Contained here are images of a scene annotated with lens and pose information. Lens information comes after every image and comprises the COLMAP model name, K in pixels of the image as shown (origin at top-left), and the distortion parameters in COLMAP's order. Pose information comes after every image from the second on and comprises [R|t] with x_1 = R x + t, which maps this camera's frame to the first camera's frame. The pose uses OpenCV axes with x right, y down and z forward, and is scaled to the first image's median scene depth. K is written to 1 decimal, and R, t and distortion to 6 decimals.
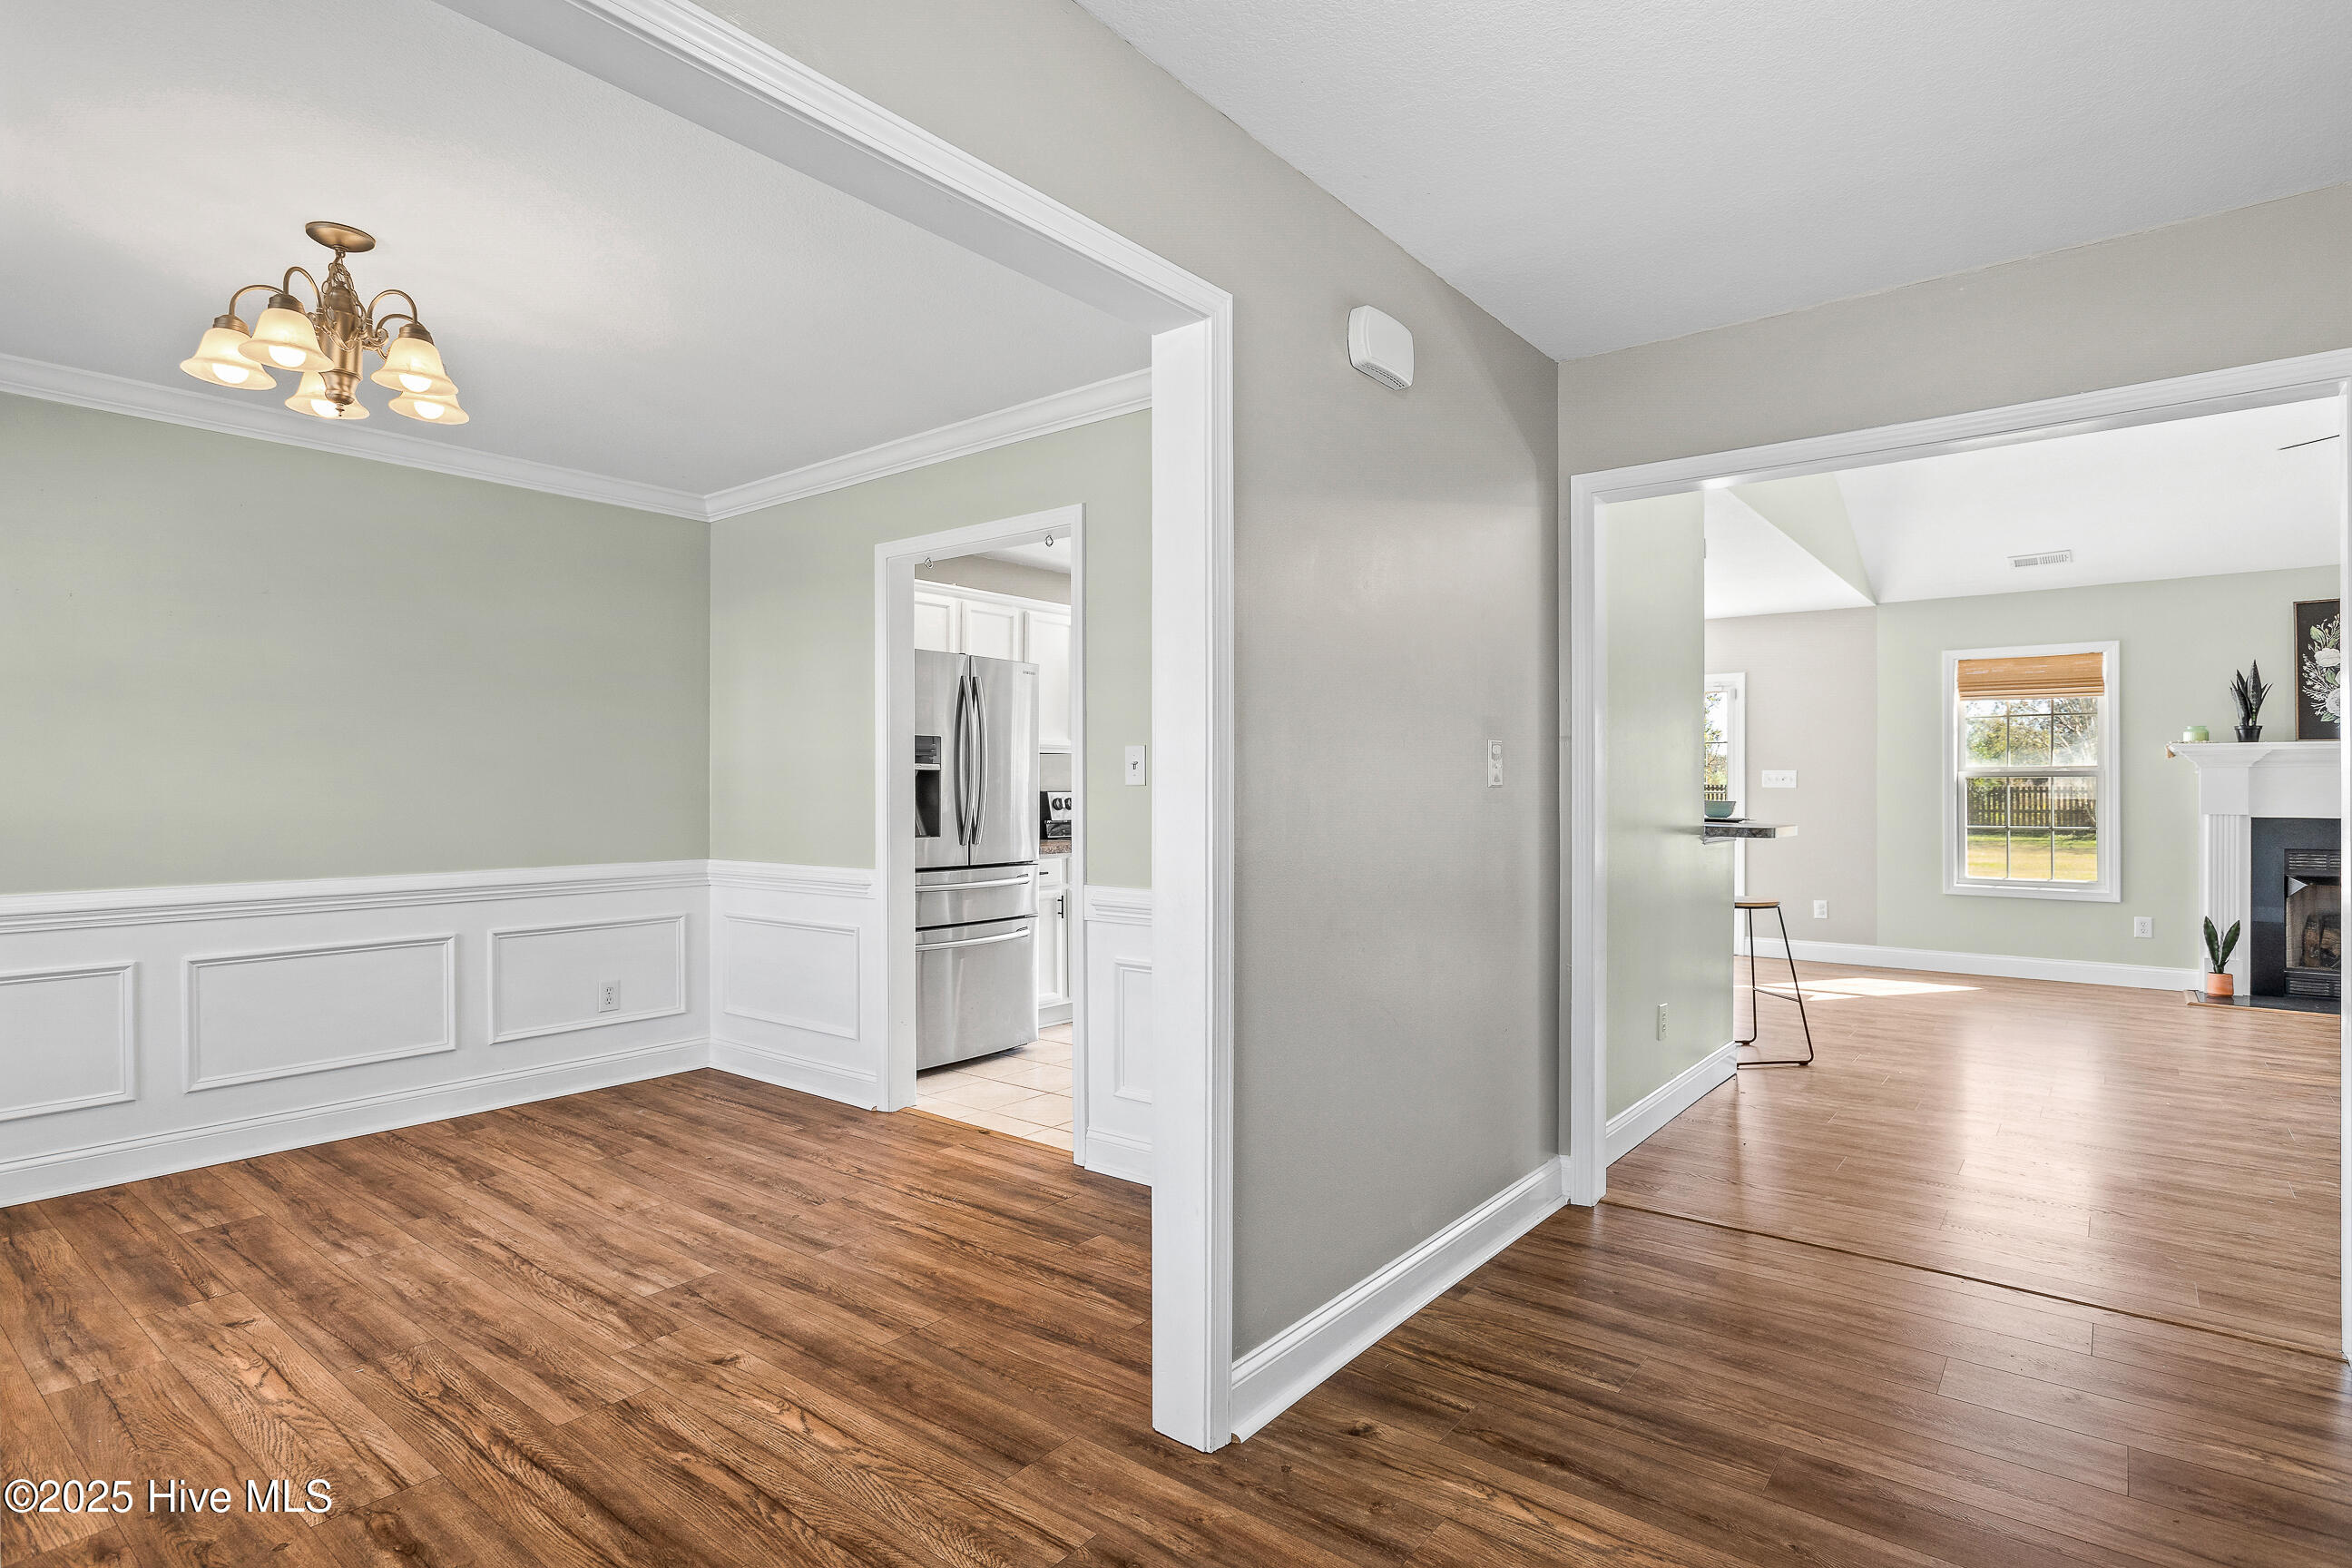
lens RADIAL K [[1173.4, 0, 1163.2], [0, 1173.4, 782.7], [0, 0, 1]] dist [-0.018286, 0.008533]
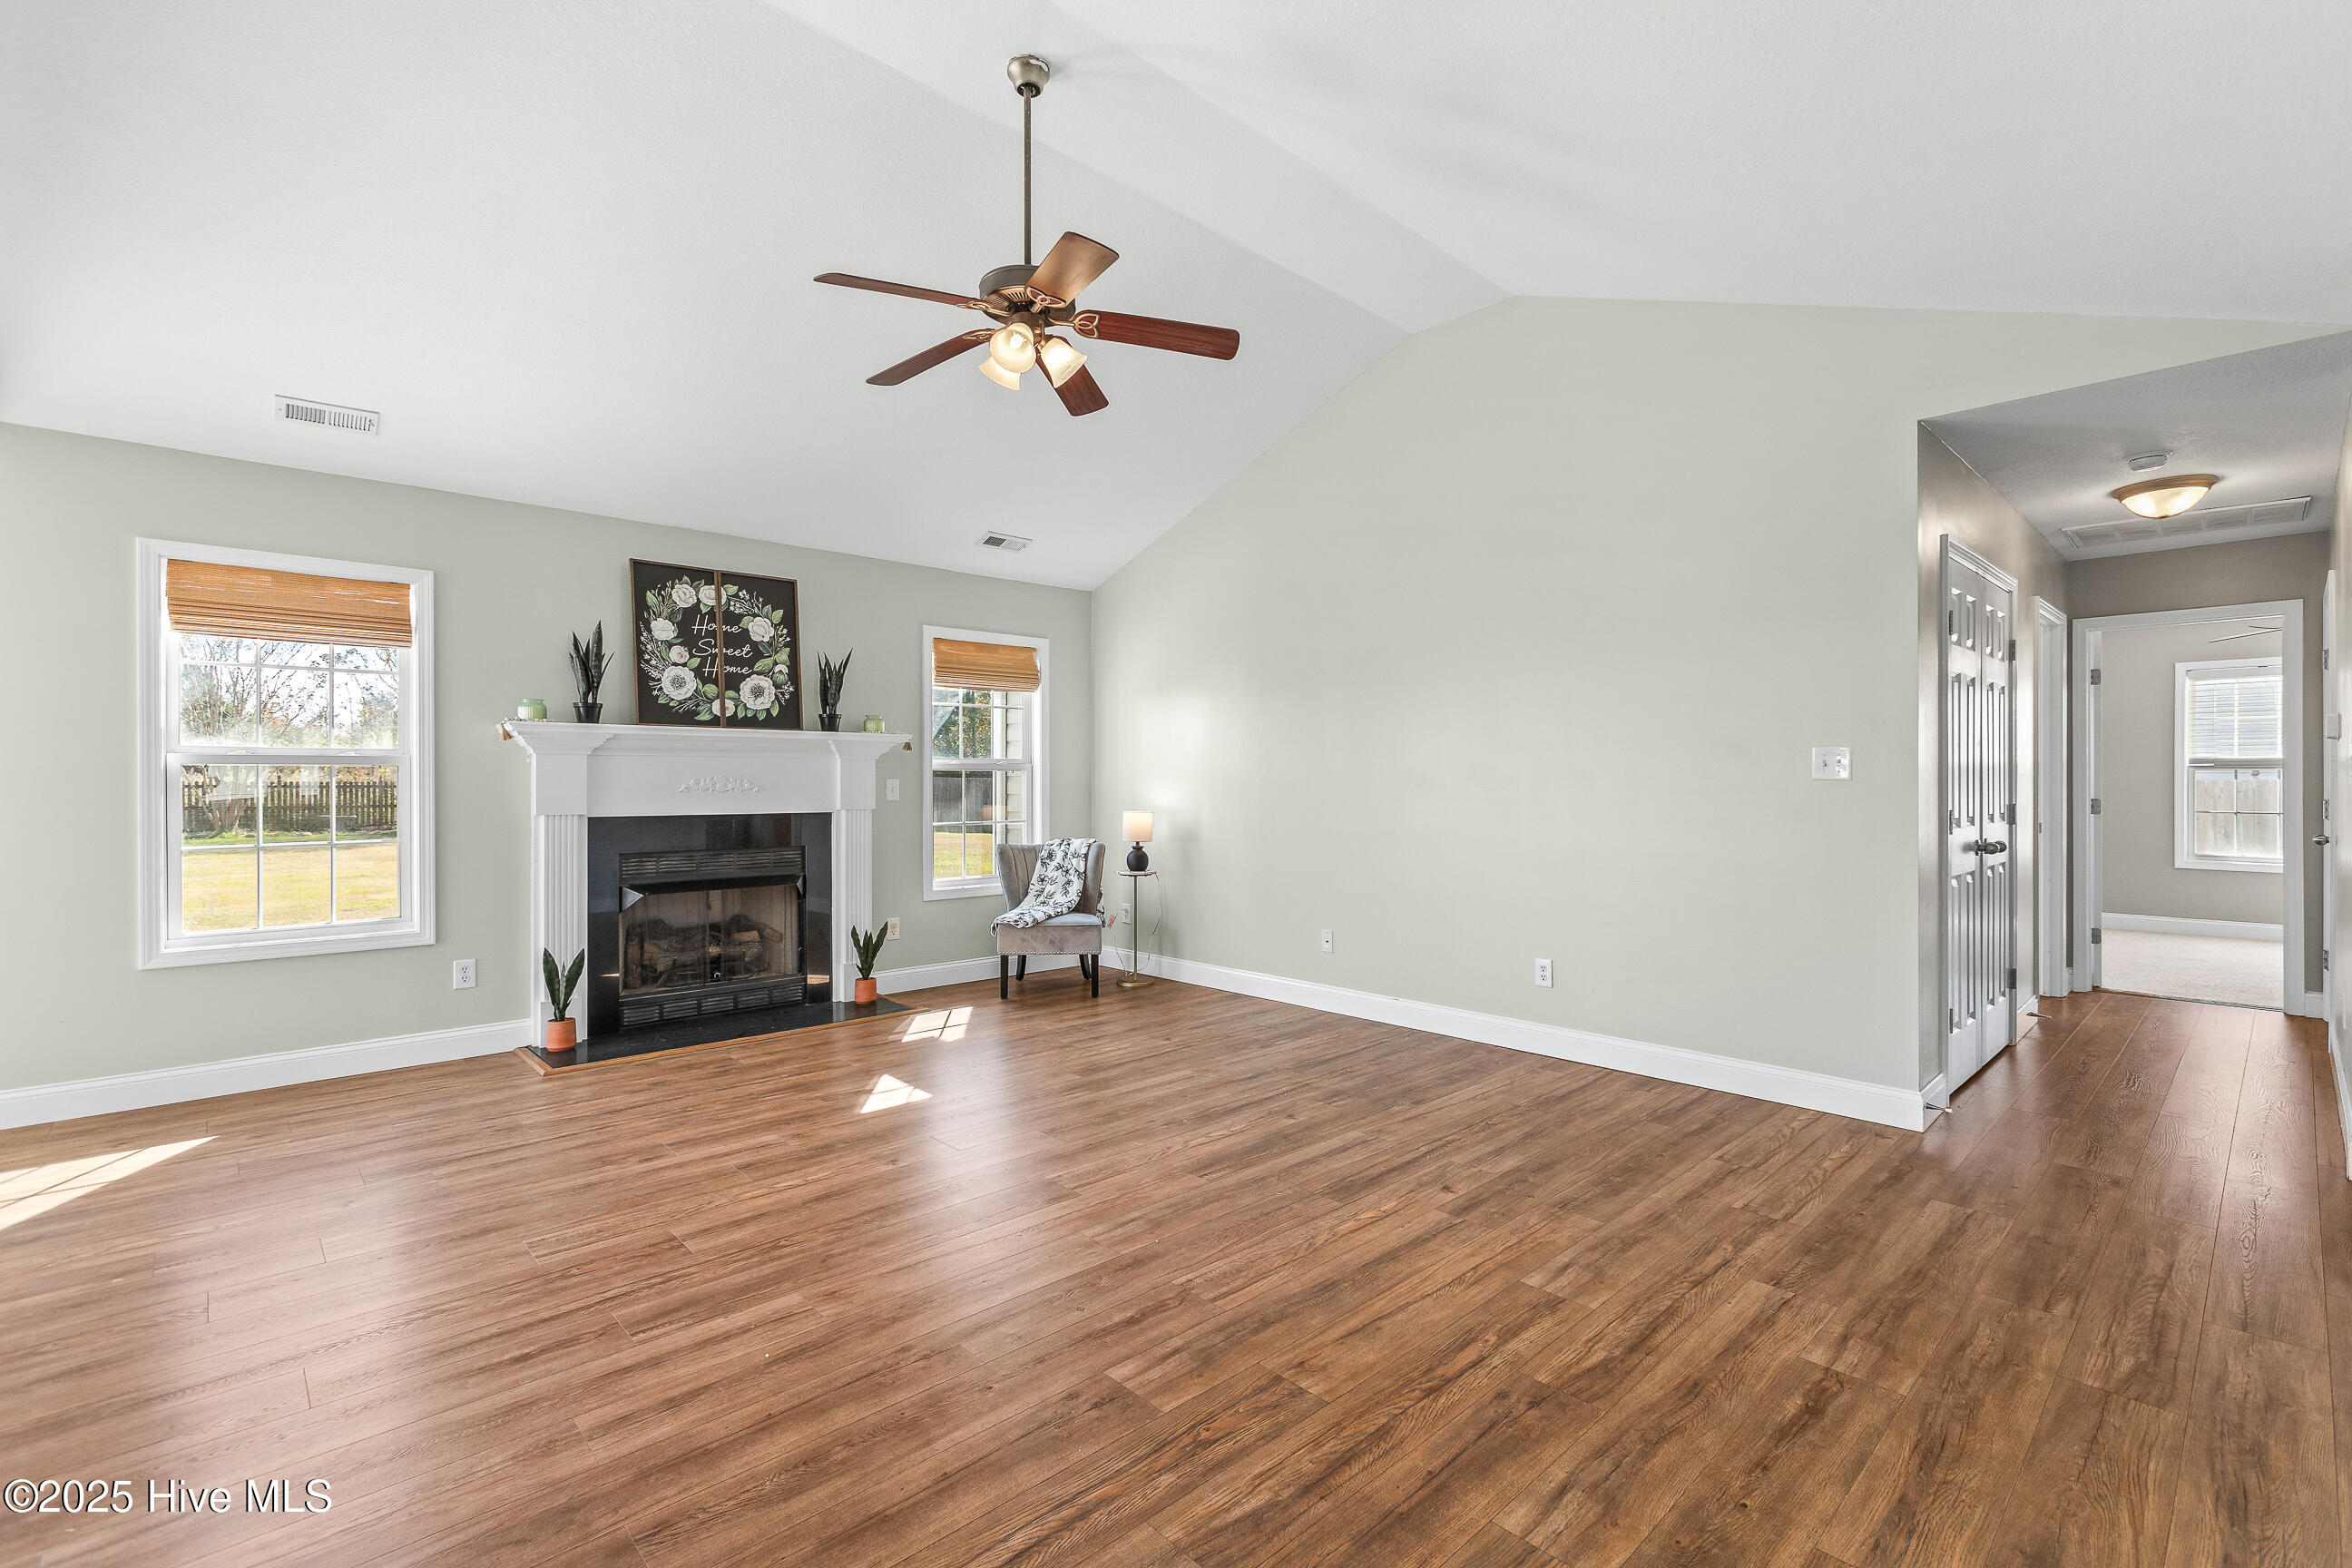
lens RADIAL K [[1051.0, 0, 1186.2], [0, 1051.0, 771.8], [0, 0, 1]] dist [-0.013593, 0.008536]
pose [[0.120734, 0.007319, 0.992658, 0.657593], [0.001039, 0.999971, -0.007500, 0.010720], [-0.992684, 0.001937, 0.120723, 1.242768]]
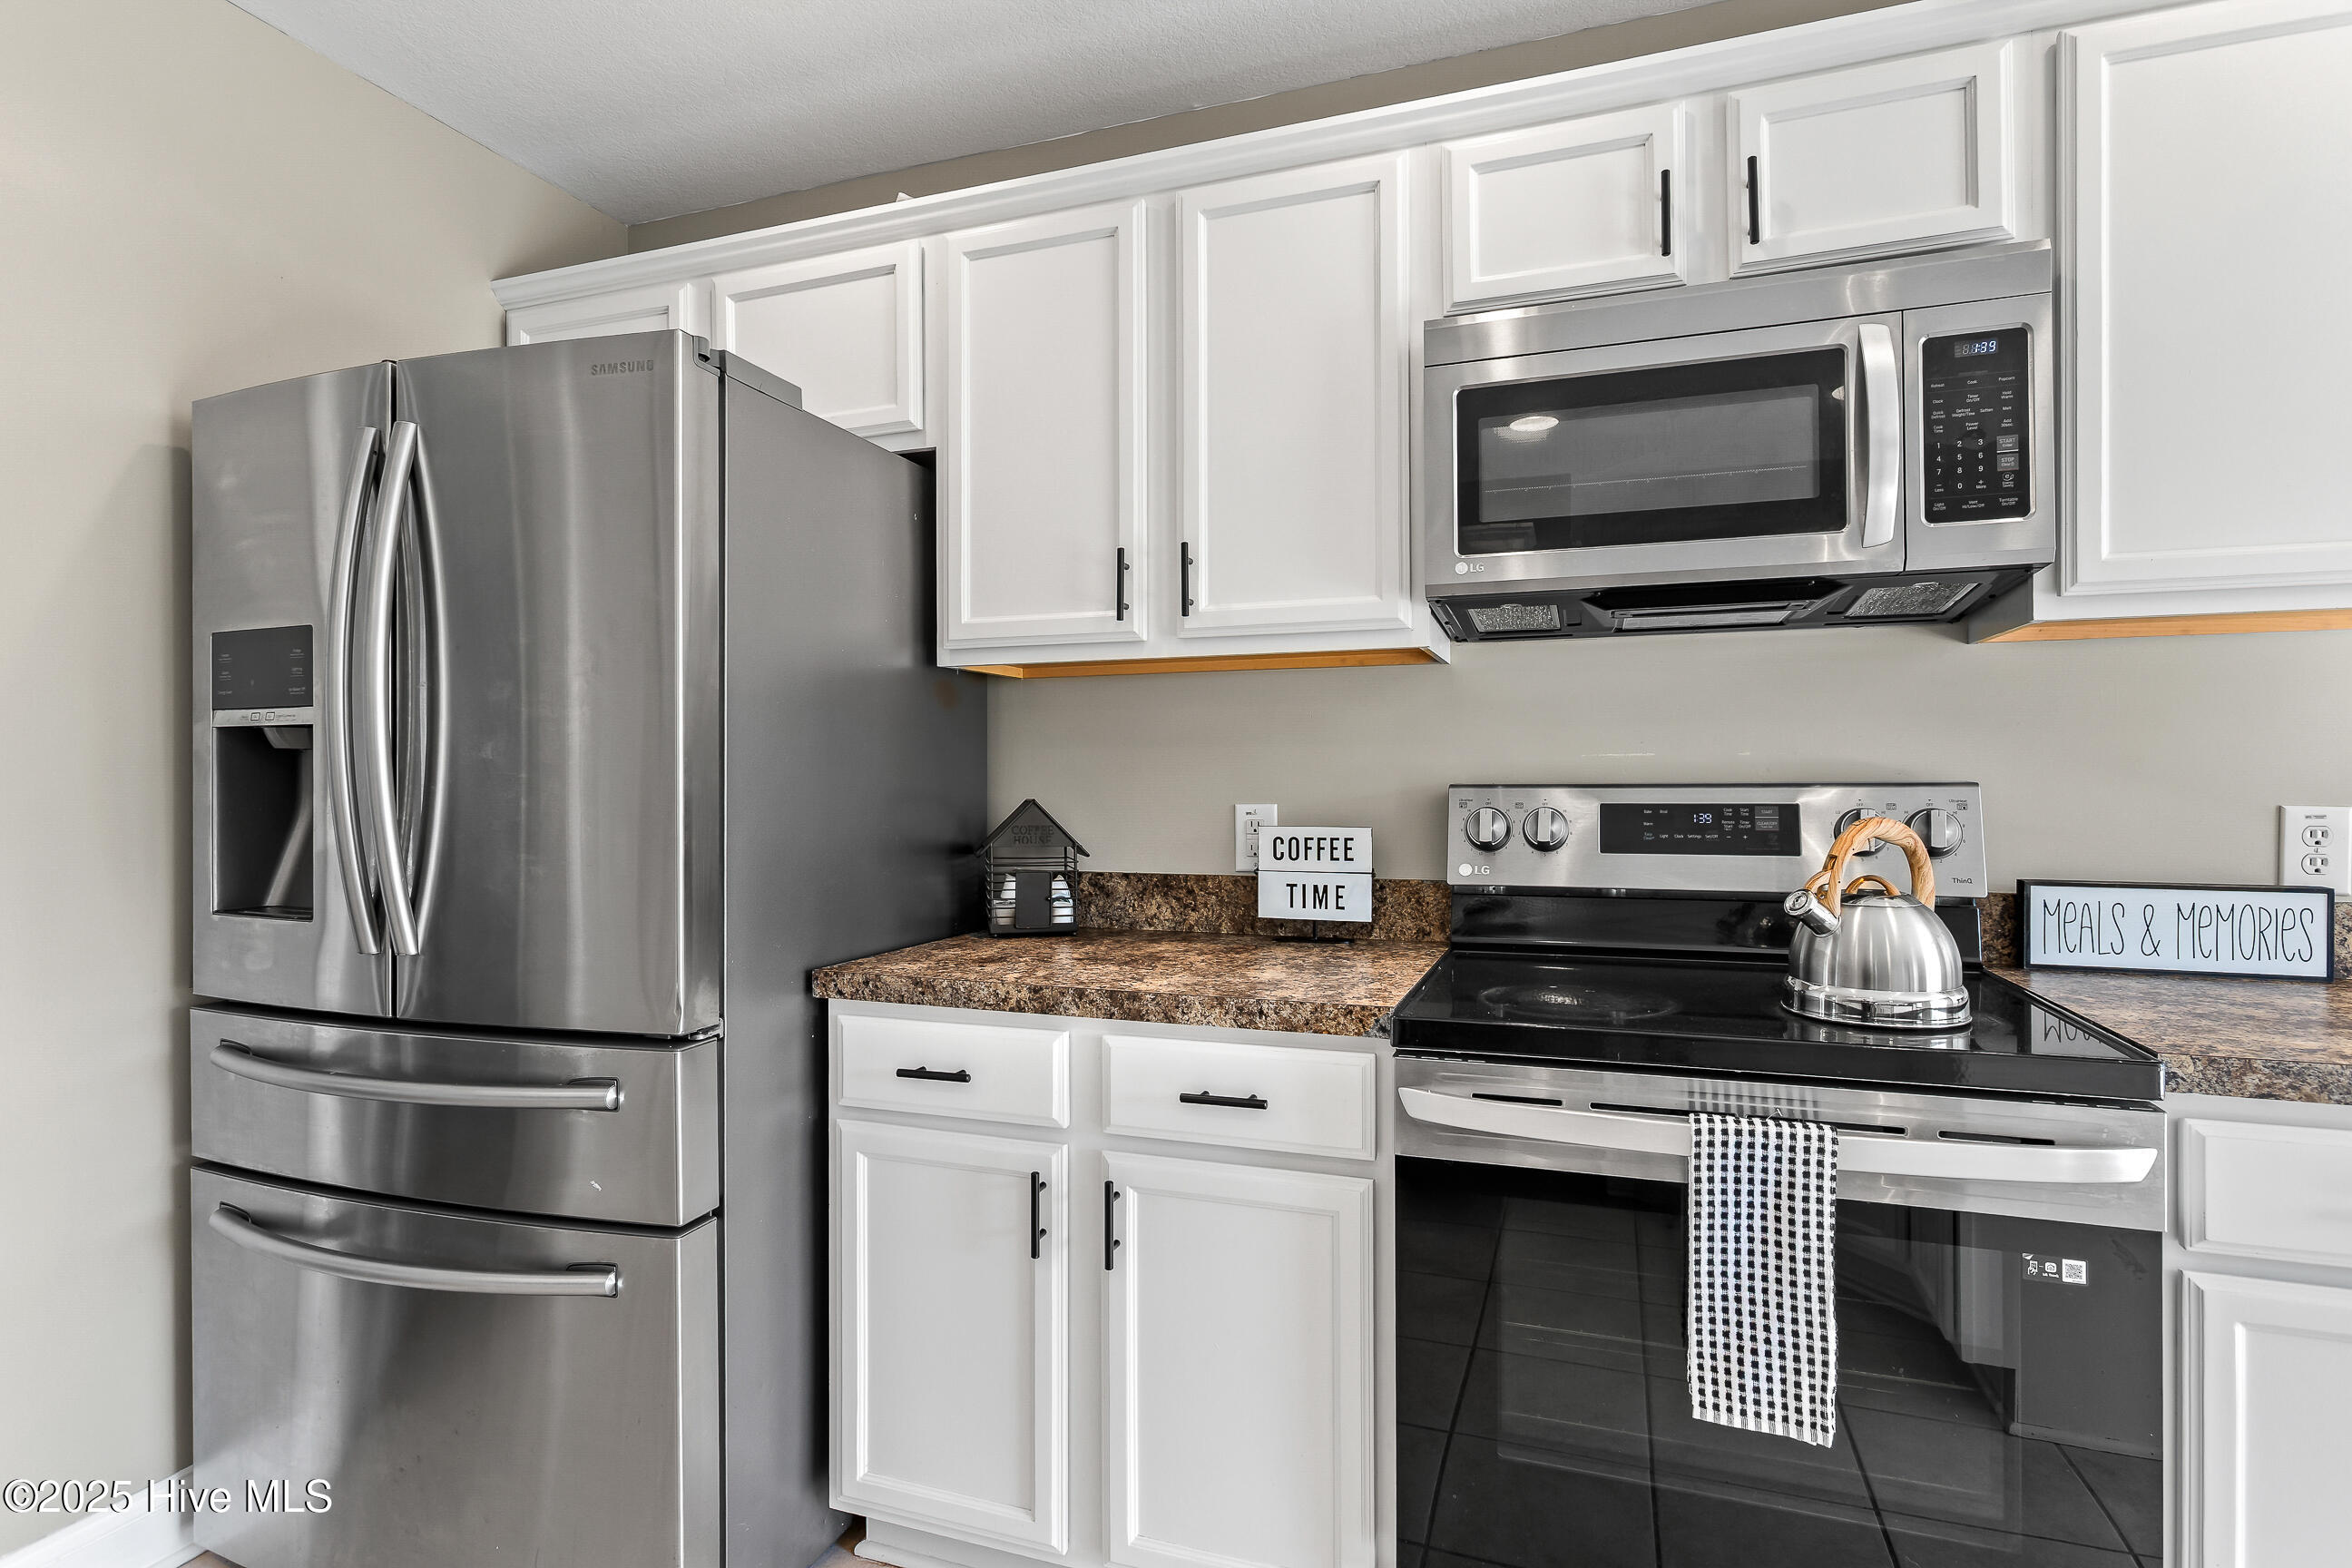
lens RADIAL K [[1173.4, 0, 1164.1], [0, 1173.4, 785.0], [0, 0, 1]] dist [-0.018286, 0.008533]
pose [[0.336923, -0.000888, -0.941532, 0.432806], [0.003585, 0.999994, 0.000340, 0.014973], [0.941525, -0.003490, 0.336924, 2.075527]]
